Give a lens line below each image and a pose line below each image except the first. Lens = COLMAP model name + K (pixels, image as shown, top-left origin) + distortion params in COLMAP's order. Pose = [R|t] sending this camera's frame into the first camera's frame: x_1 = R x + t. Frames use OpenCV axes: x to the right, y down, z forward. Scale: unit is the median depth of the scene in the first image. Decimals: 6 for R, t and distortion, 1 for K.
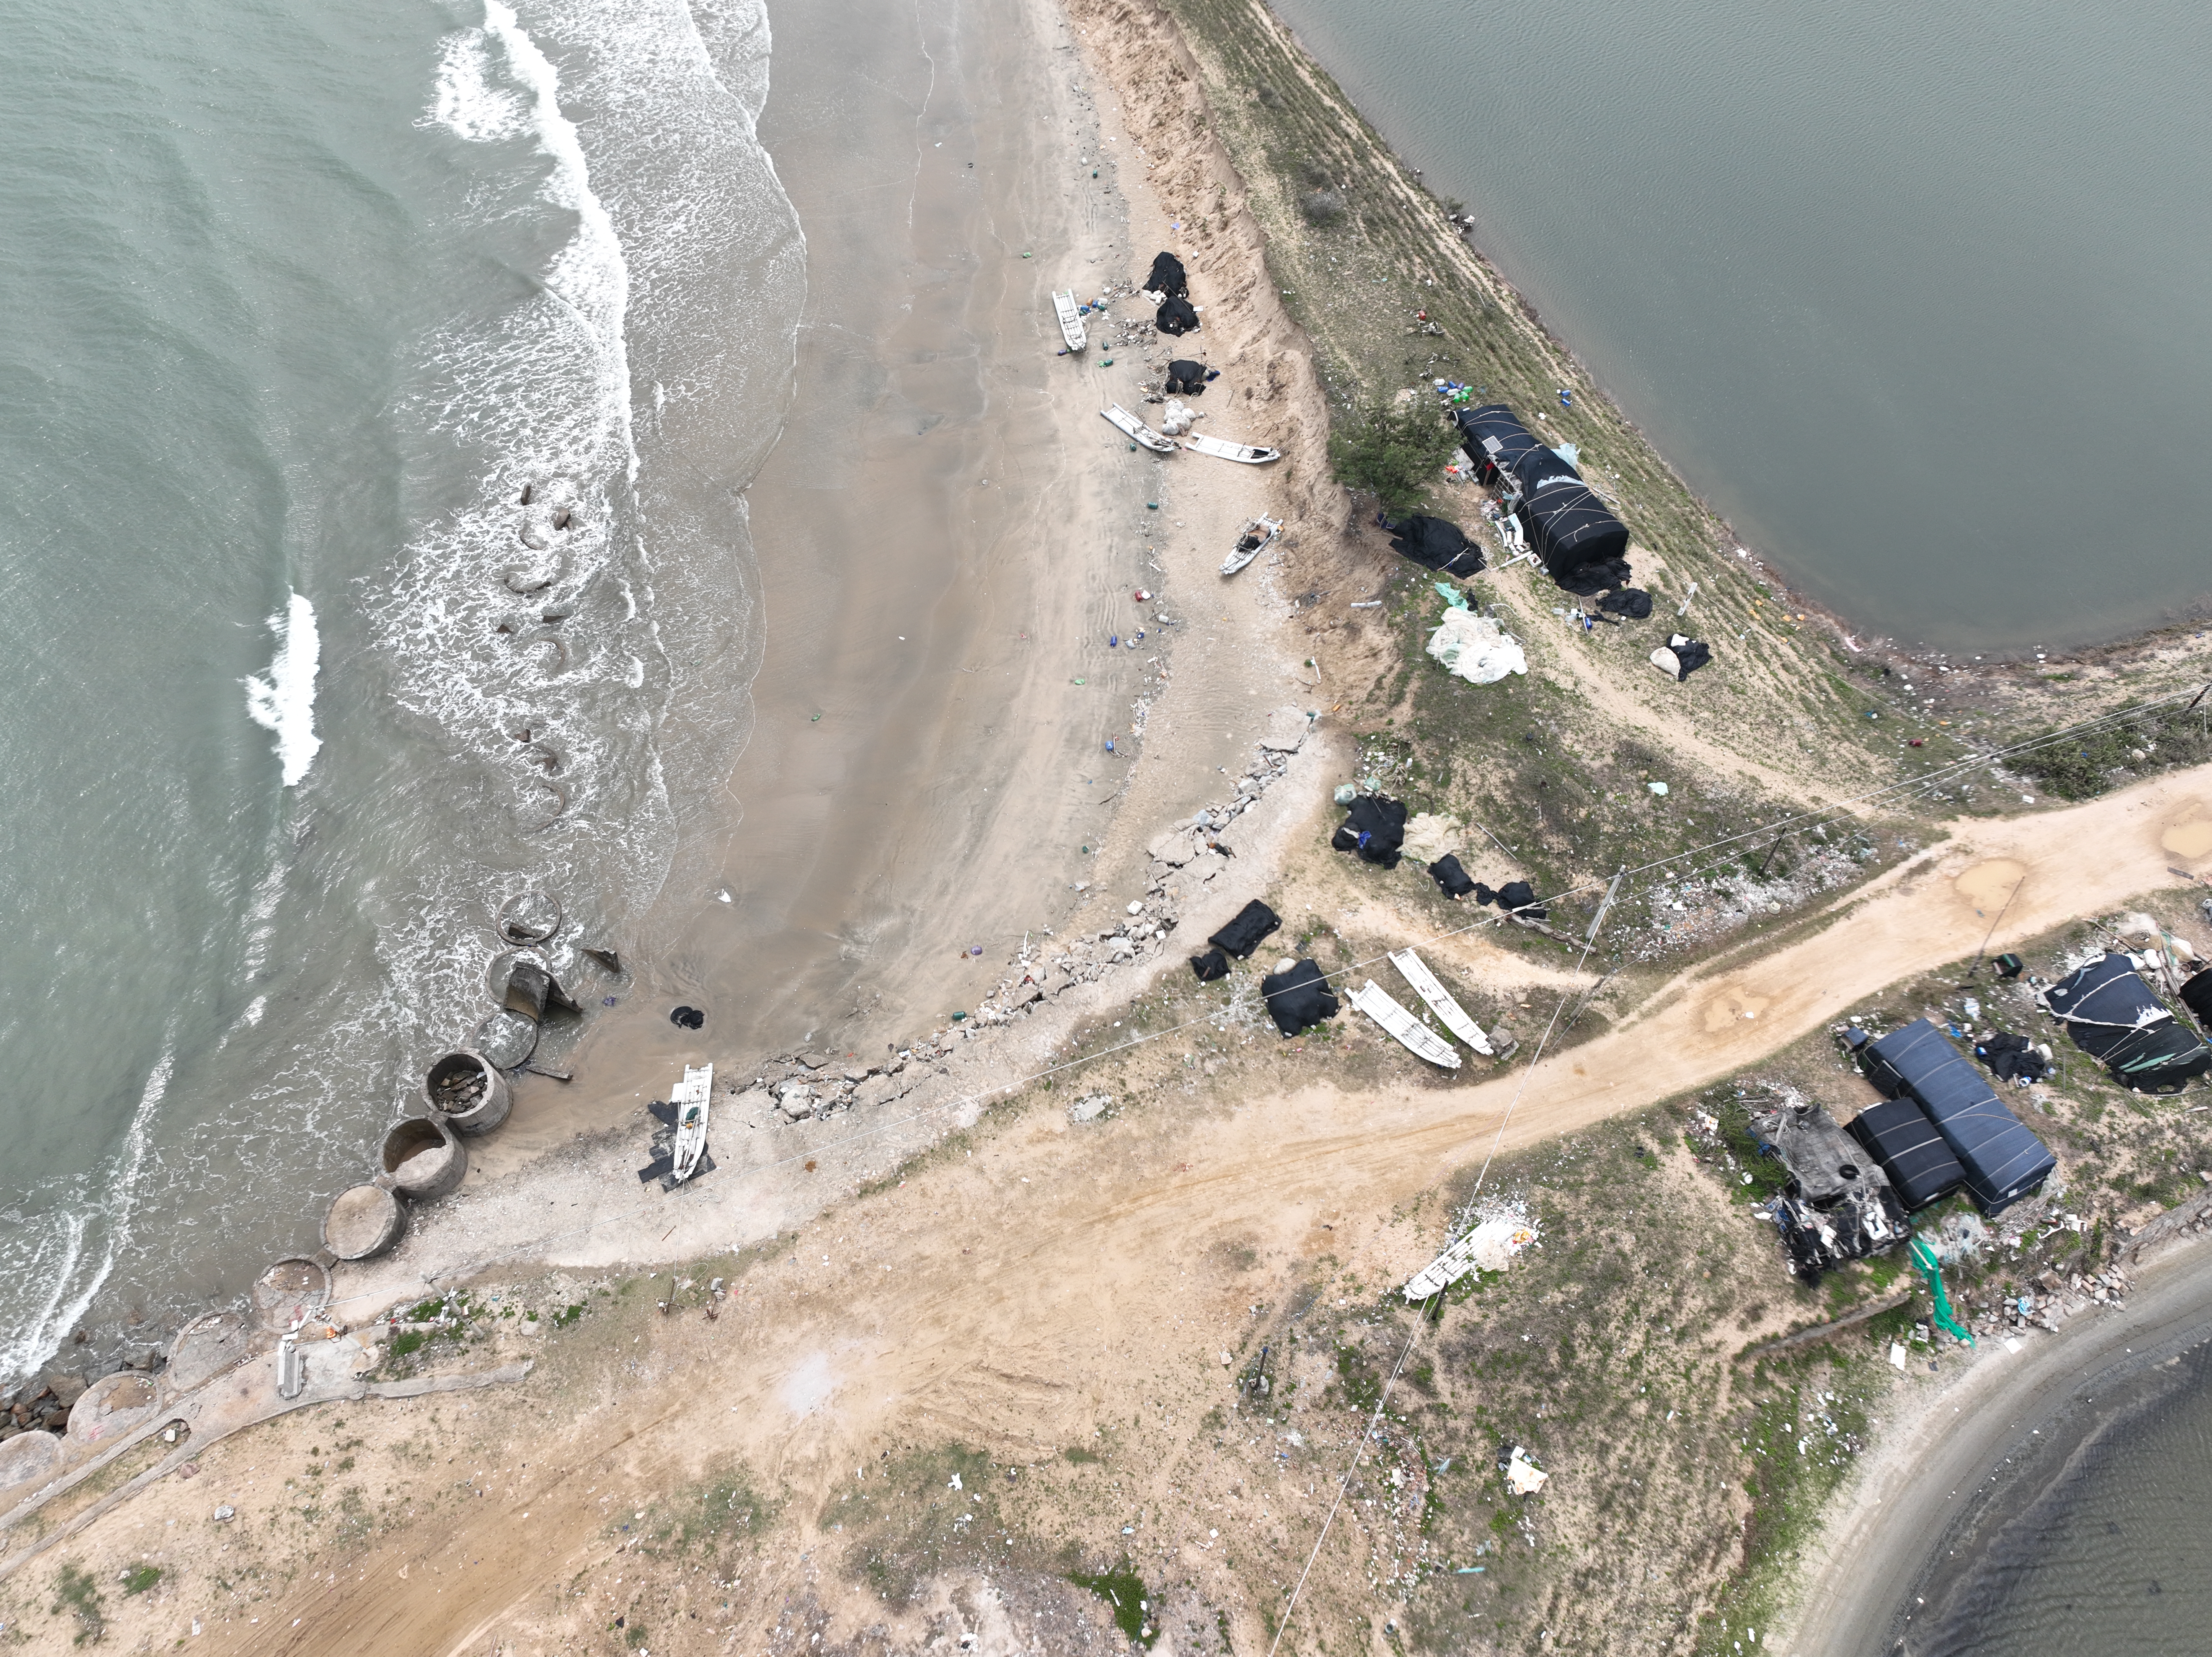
lens RADIAL K [[1551.4, 0, 1106.0], [0, 1551.4, 828.5], [0, 0, 1]] dist [0.000456, 0.008325]
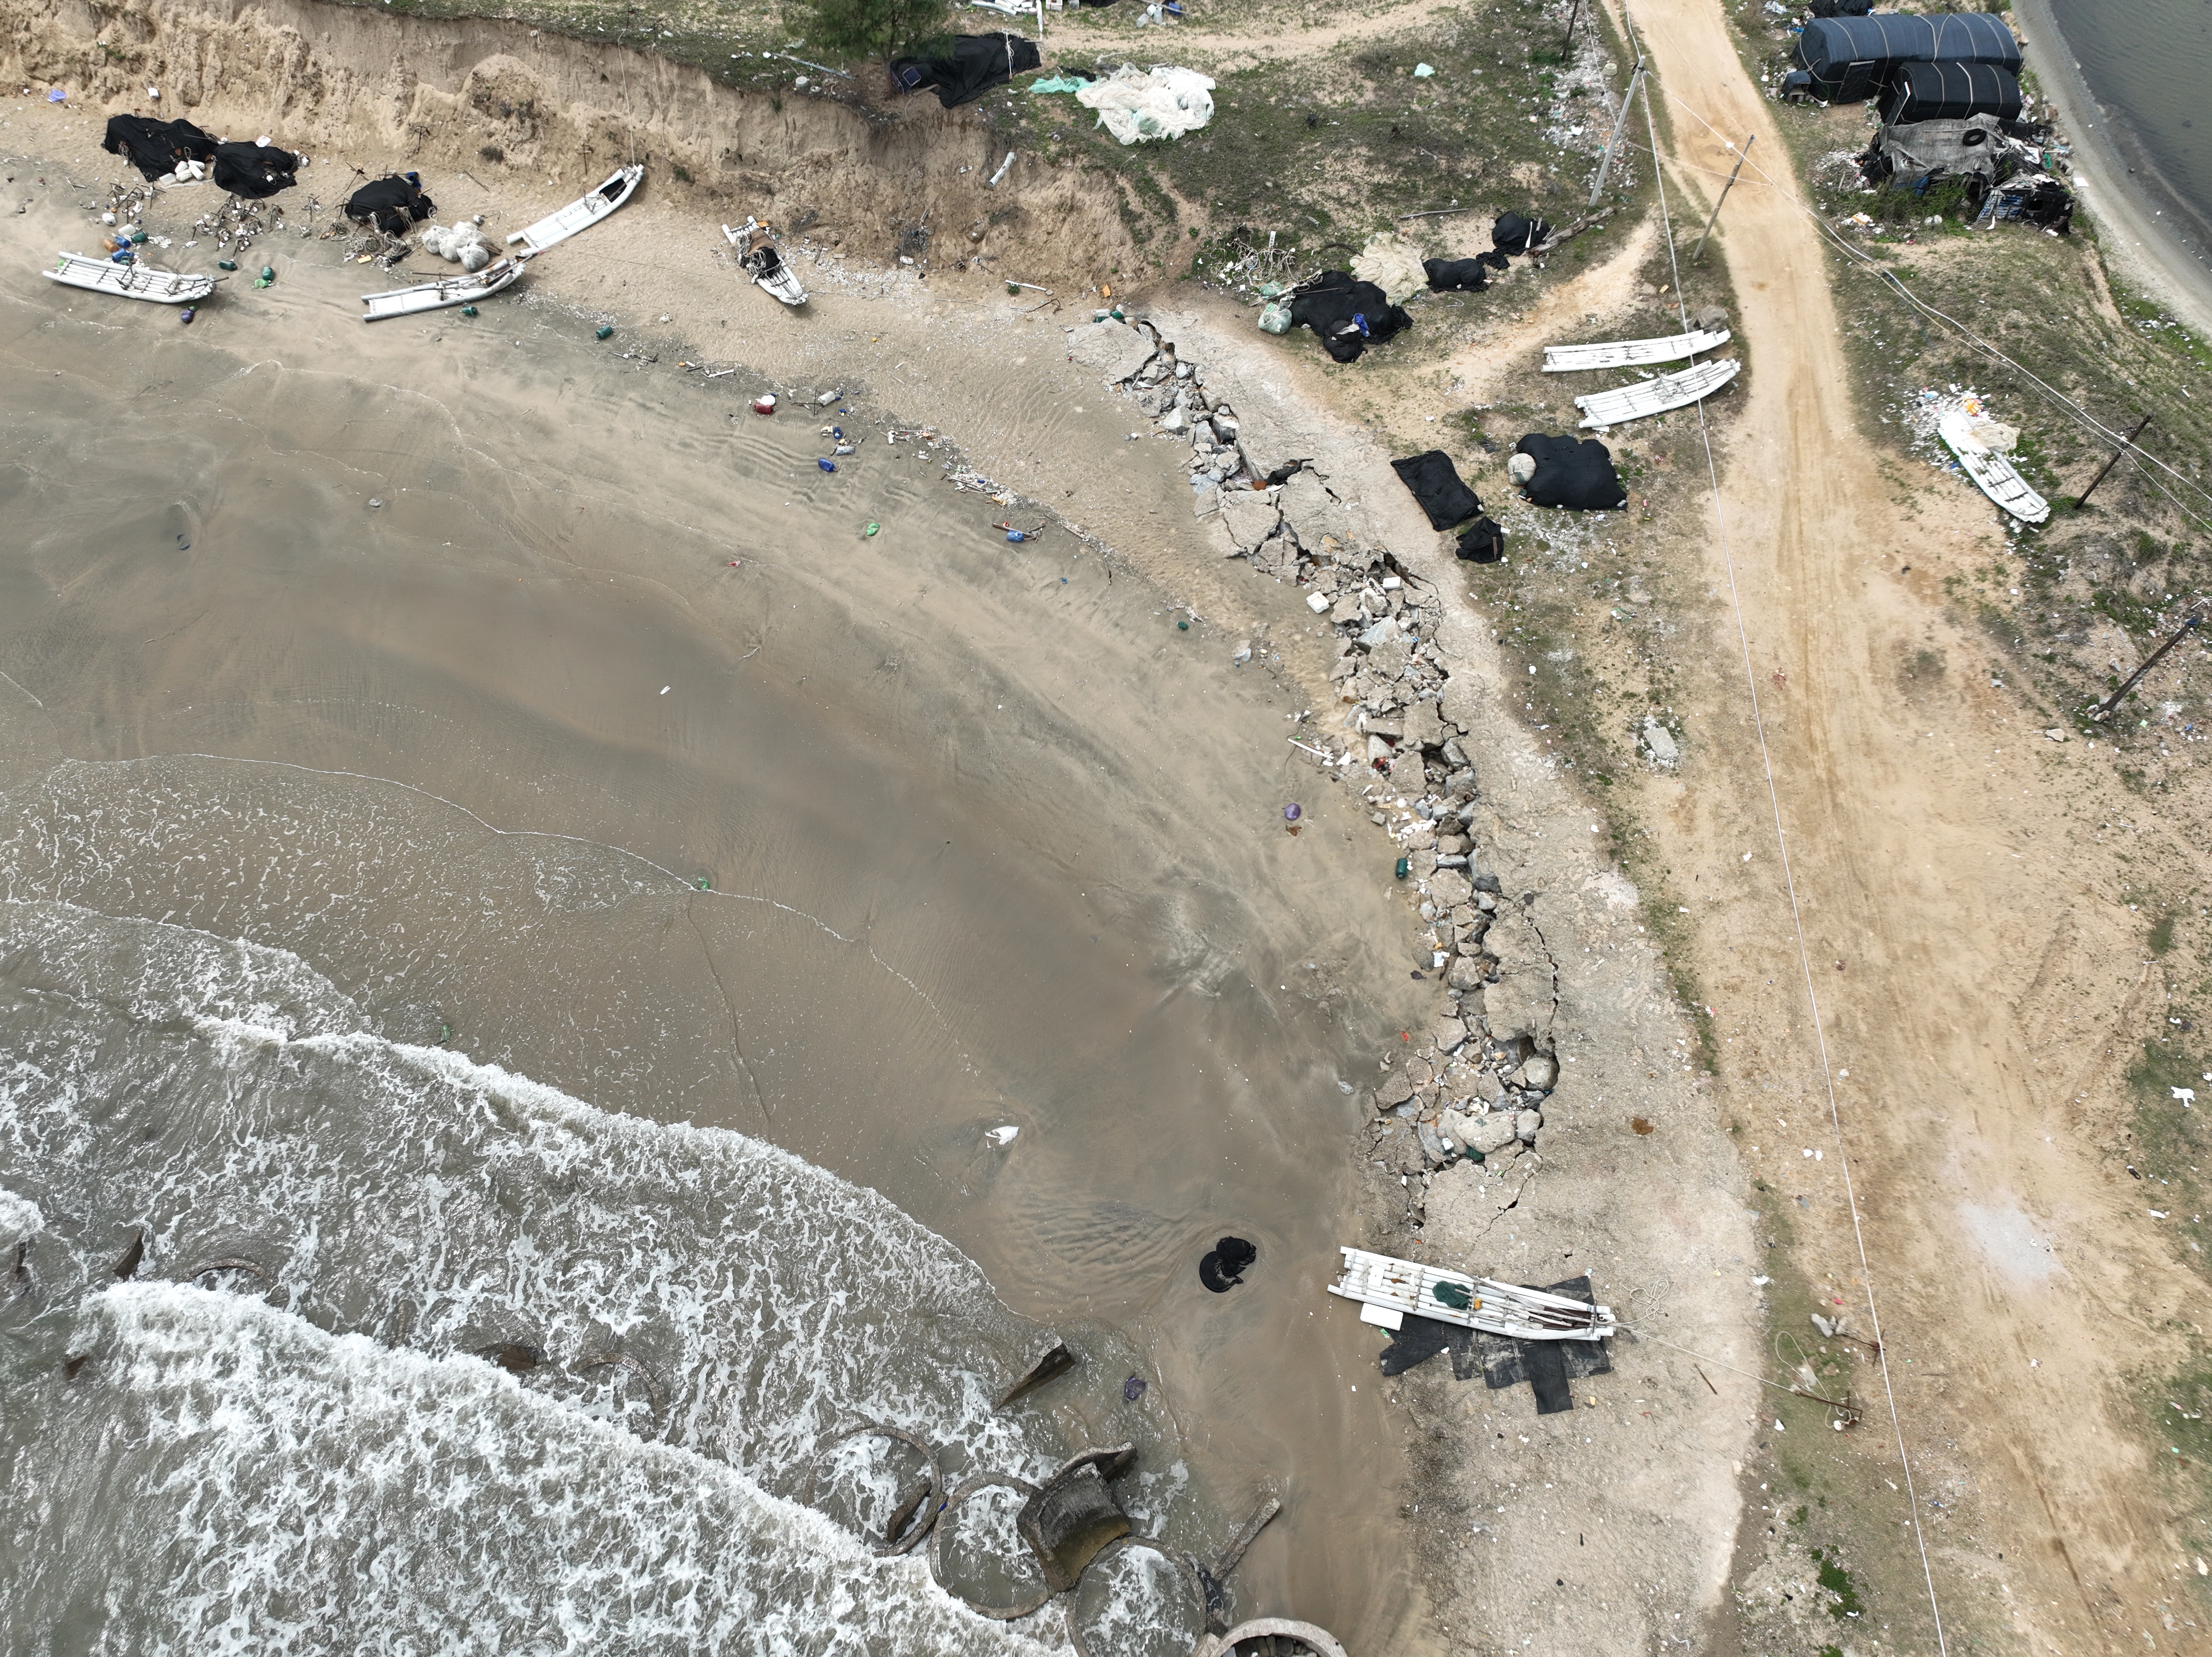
lens RADIAL K [[1562.8, 0, 1103.8], [0, 1562.8, 822.8], [0, 0, 1]] dist [-0.012455, 0.028790]
pose [[0.417182, -0.767317, 0.487015, -0.447204], [0.730453, 0.601935, 0.322666, -0.188045], [-0.540738, 0.221131, 0.811605, 0.548439]]
